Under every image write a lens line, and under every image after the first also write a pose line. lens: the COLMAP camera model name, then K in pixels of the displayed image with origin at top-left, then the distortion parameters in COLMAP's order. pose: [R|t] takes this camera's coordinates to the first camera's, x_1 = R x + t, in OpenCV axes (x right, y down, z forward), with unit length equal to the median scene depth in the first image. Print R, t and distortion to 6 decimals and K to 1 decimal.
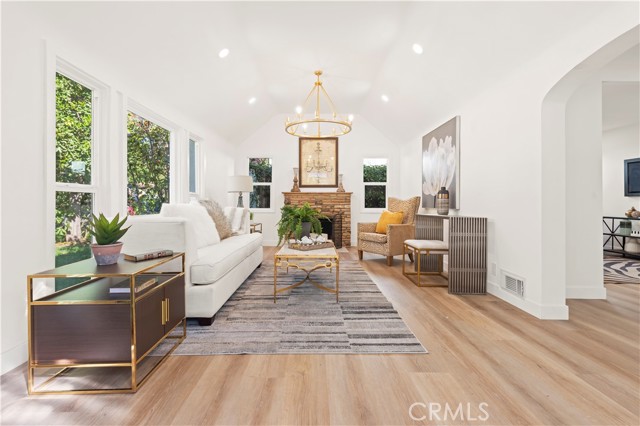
lens RADIAL K [[298.4, 0, 314.4], [0, 298.4, 208.3], [0, 0, 1]] dist [-0.001922, -0.000630]
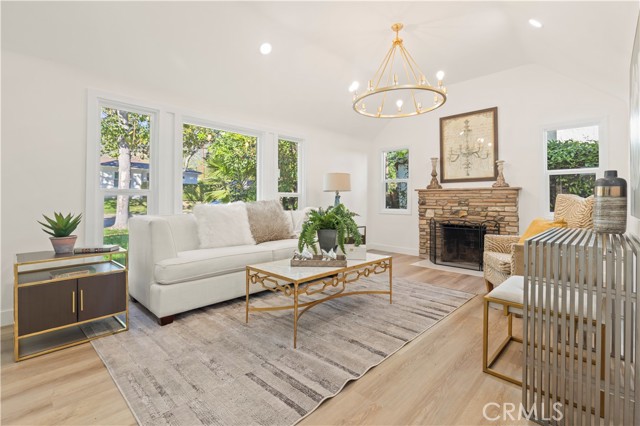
lens RADIAL K [[298.4, 0, 317.5], [0, 298.4, 202.7], [0, 0, 1]] dist [-0.001922, -0.000630]
pose [[0.714254, 0.004792, -0.699870, 0.263651], [-0.013829, 0.999878, -0.007268, -0.008958], [0.699750, 0.014870, 0.714233, 0.231237]]
